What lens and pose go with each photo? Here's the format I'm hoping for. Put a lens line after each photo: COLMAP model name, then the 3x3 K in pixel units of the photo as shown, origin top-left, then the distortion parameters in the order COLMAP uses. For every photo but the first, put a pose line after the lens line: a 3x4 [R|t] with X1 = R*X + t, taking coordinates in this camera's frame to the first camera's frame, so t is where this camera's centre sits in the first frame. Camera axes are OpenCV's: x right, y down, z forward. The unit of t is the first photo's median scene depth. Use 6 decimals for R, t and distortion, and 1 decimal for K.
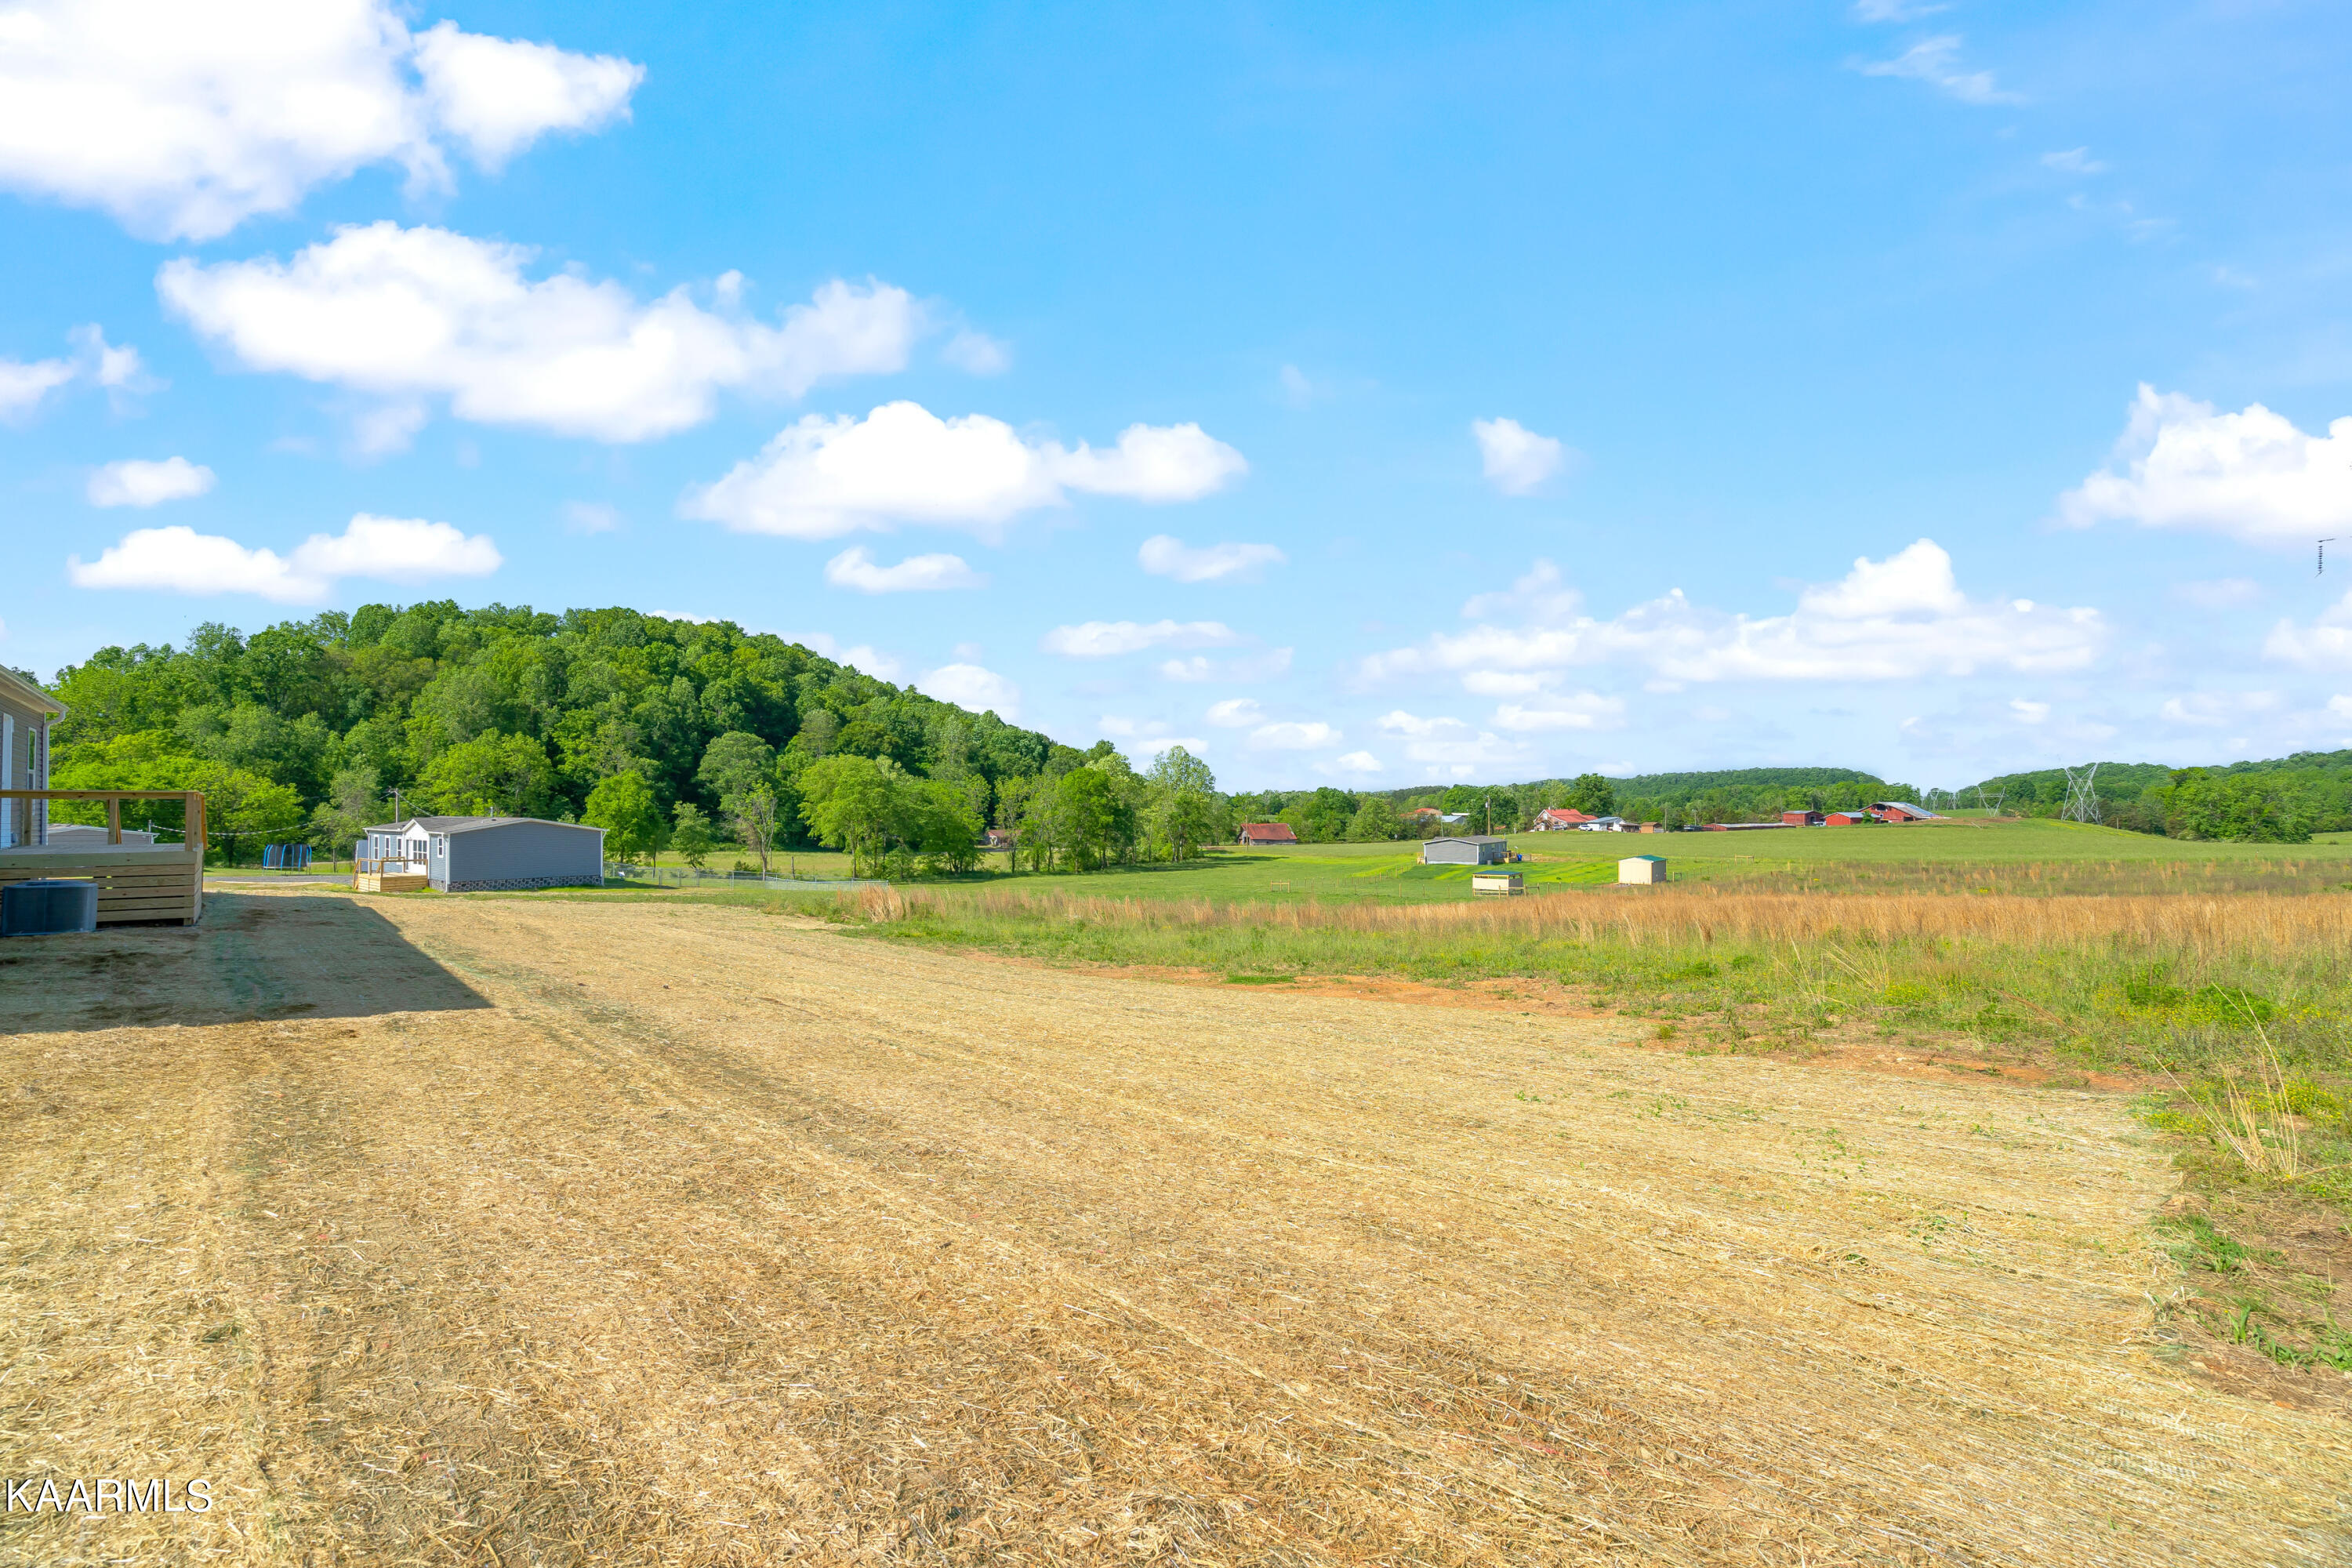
lens RADIAL K [[1058.9, 0, 1167.7], [0, 1058.9, 785.8], [0, 0, 1]] dist [-0.004485, 0.001152]
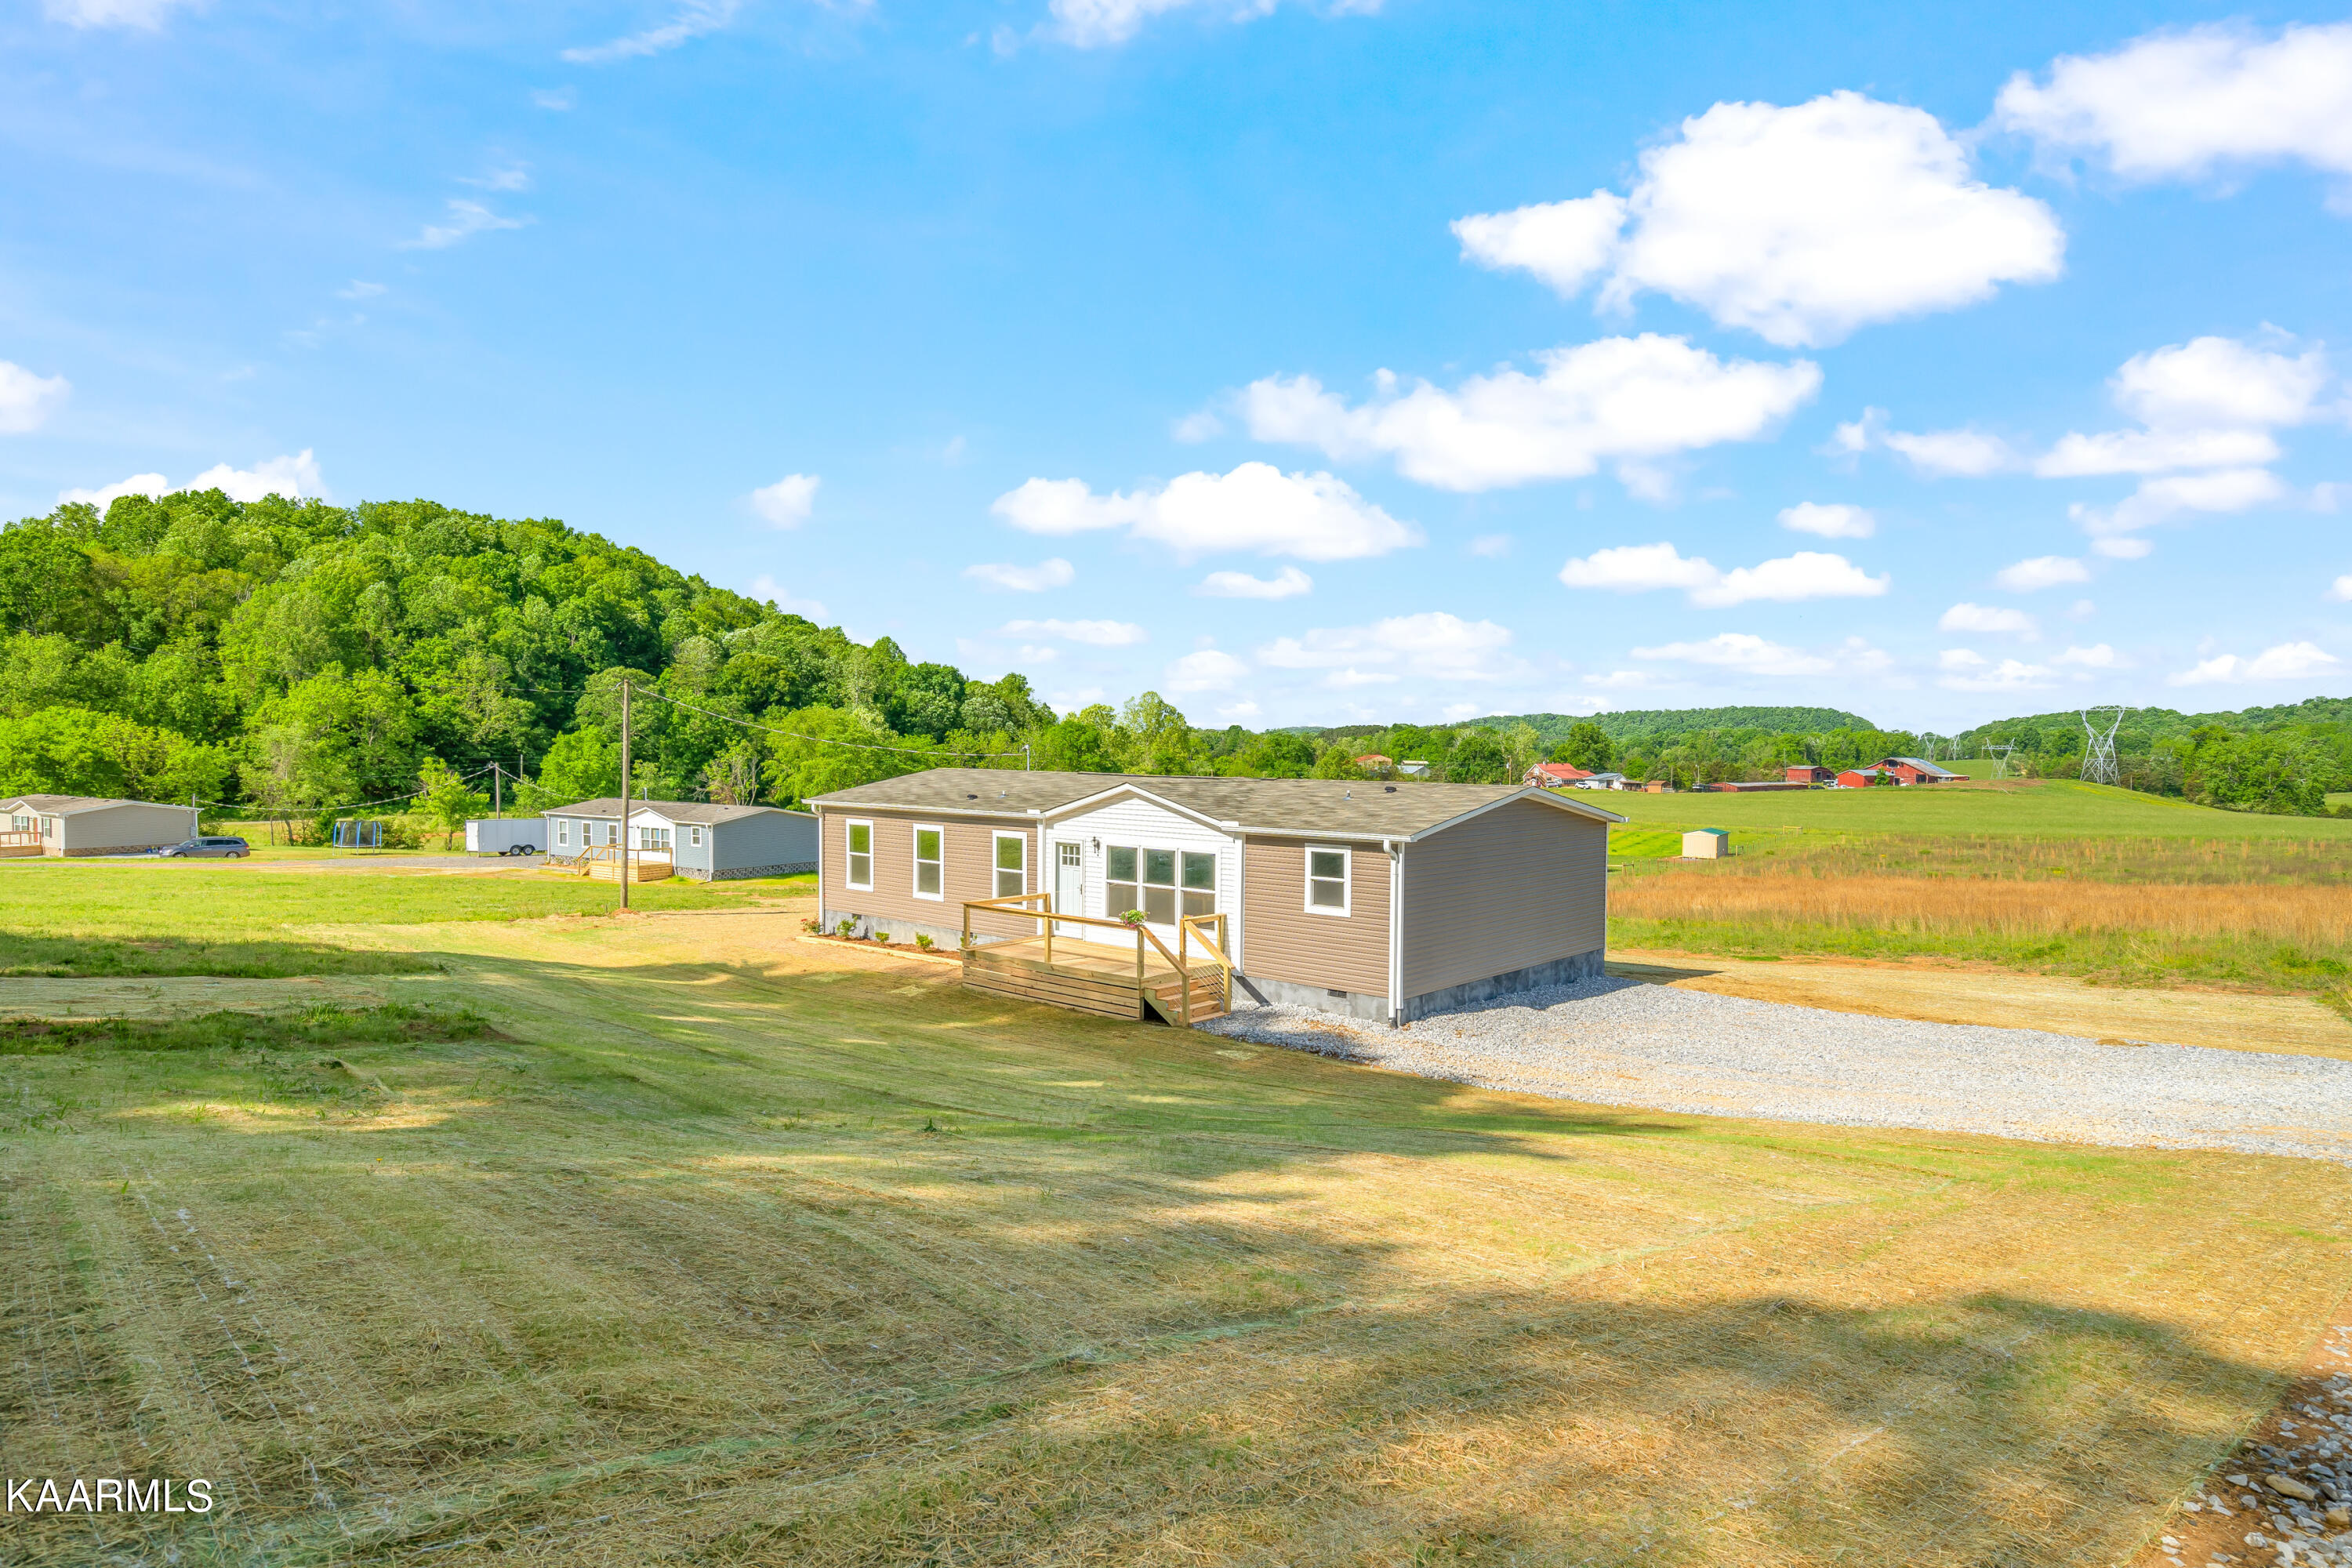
lens RADIAL K [[1311.9, 0, 1173.0], [0, 1311.9, 783.8], [0, 0, 1]] dist [0.003478, -0.000214]
pose [[0.994165, 0.006476, 0.107678, -0.085108], [-0.011758, 0.998755, 0.048487, -0.014165], [-0.107230, -0.049470, 0.993003, -0.073371]]
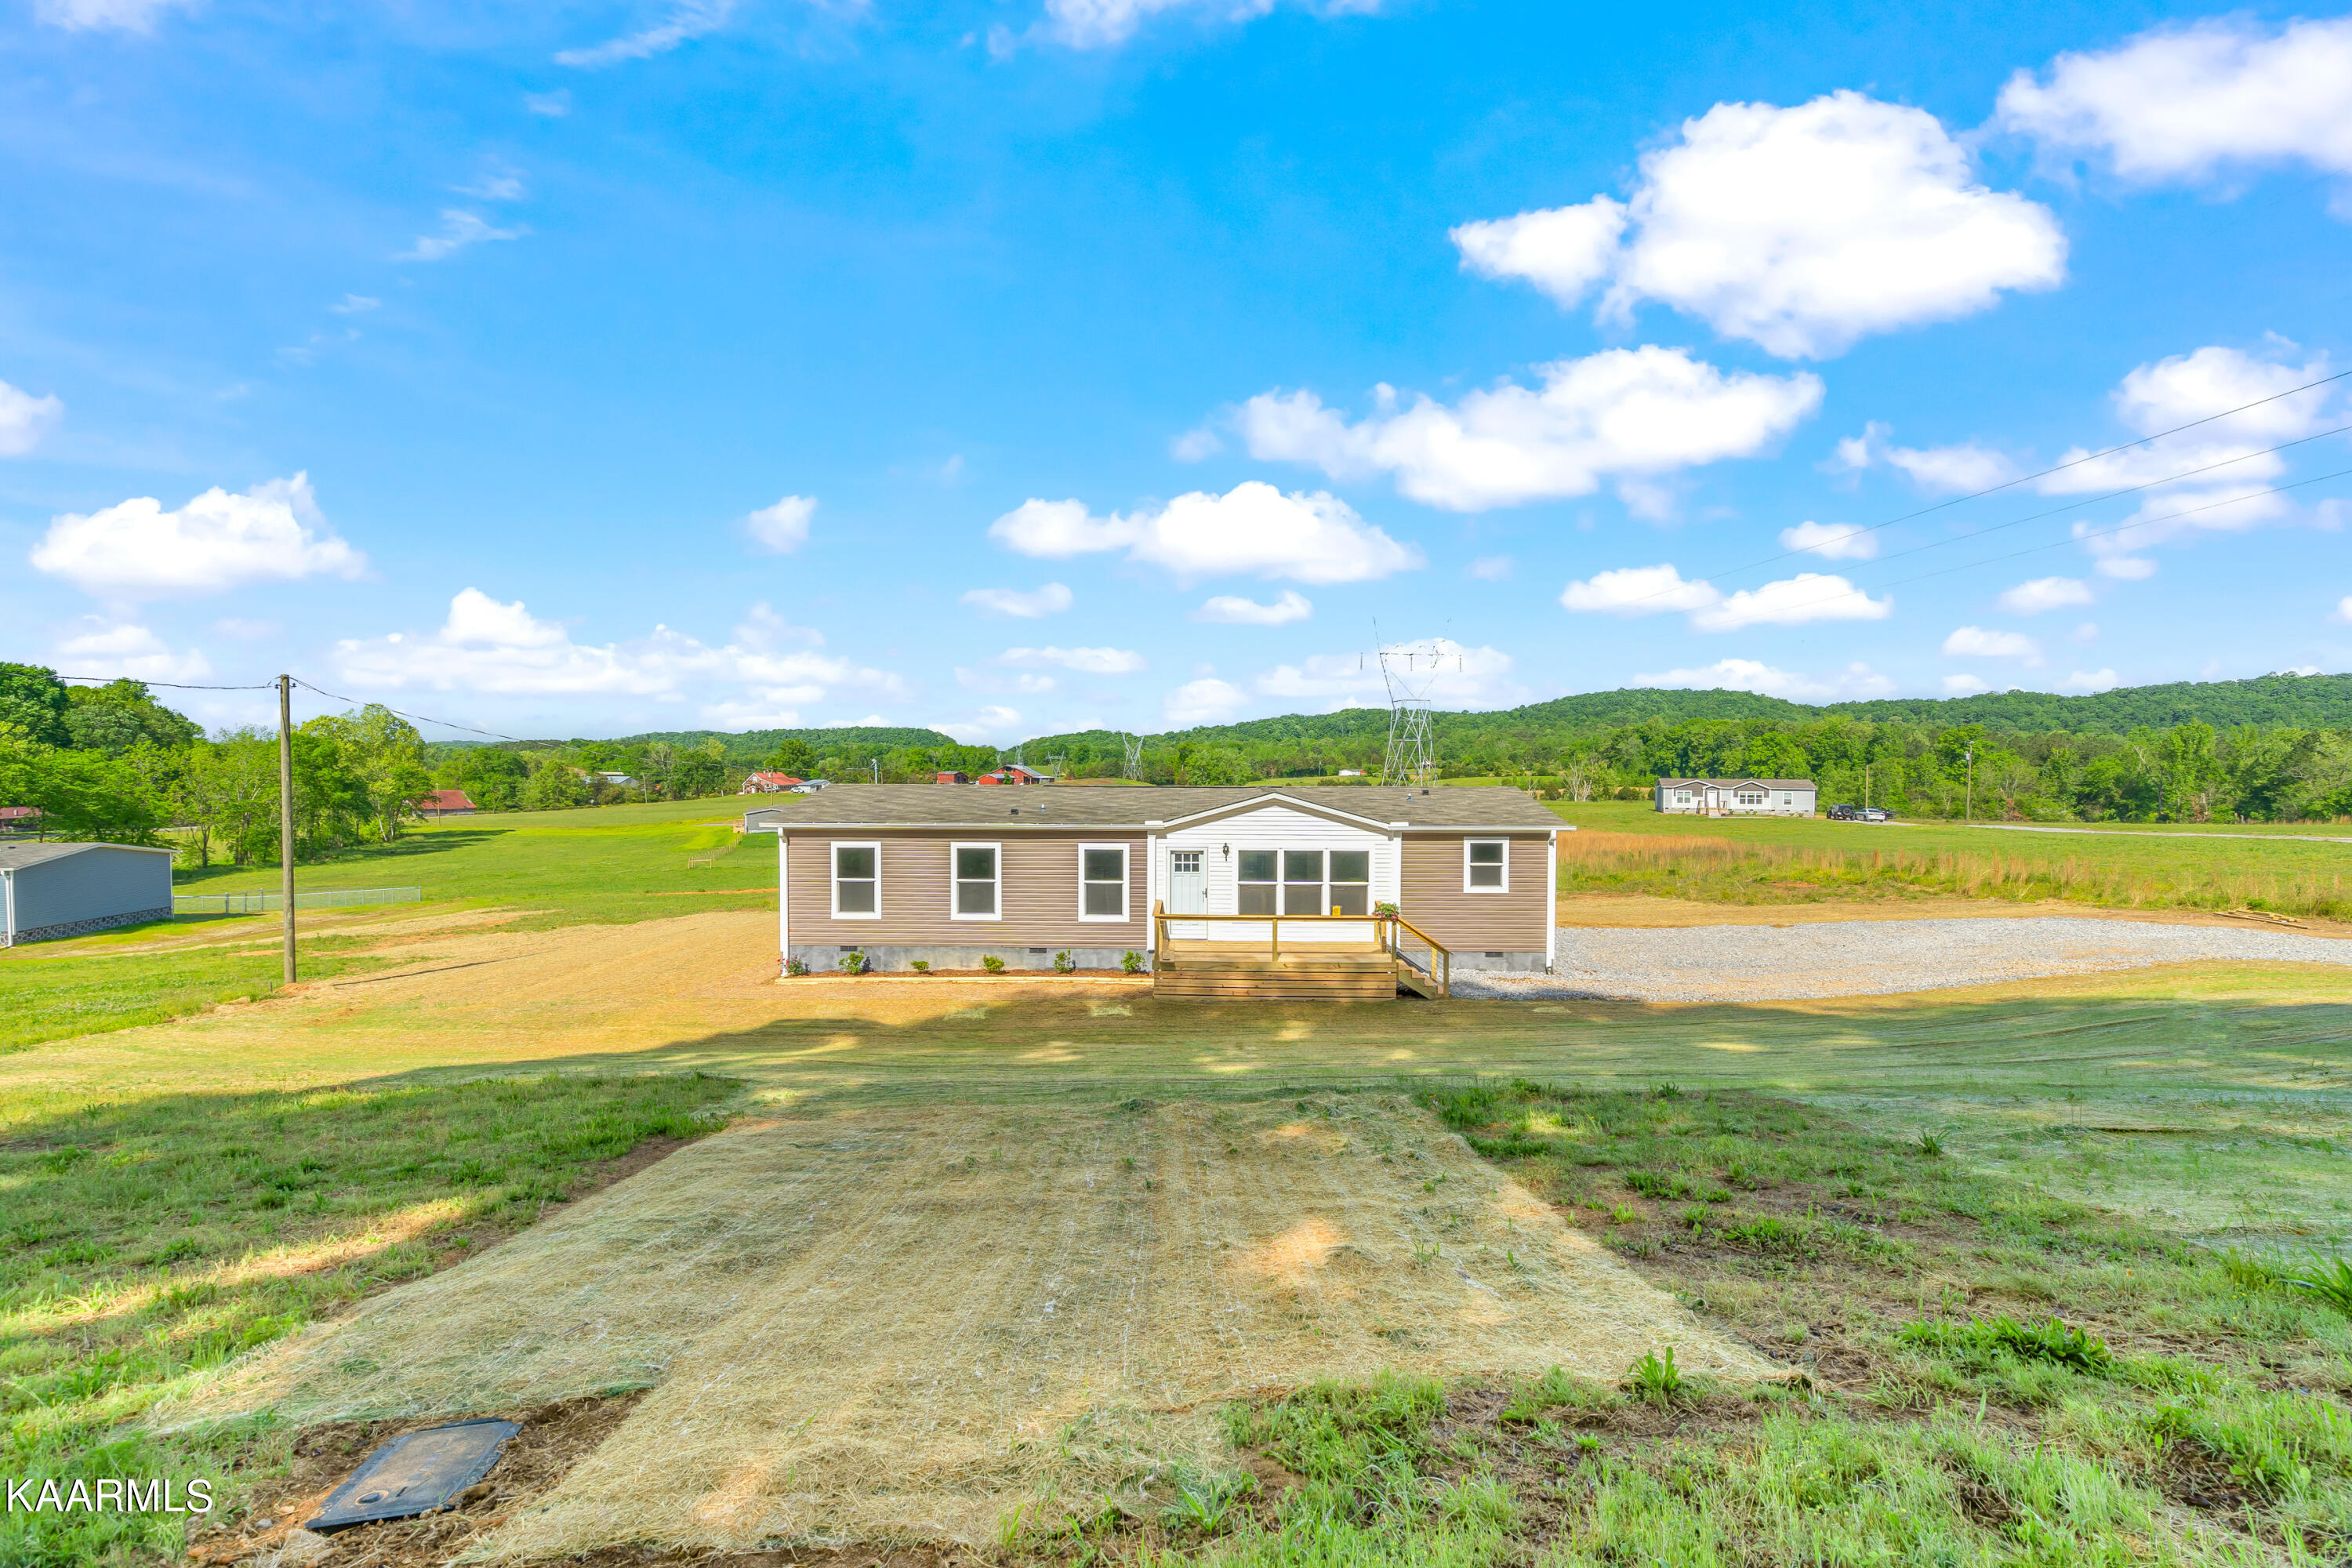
lens RADIAL K [[1058.9, 0, 1167.7], [0, 1058.9, 785.8], [0, 0, 1]] dist [-0.004485, 0.001152]
pose [[0.699233, -0.014499, 0.714746, -0.145605], [-0.016307, 0.999211, 0.036223, -0.013021], [-0.714707, -0.036983, 0.698445, -0.031253]]
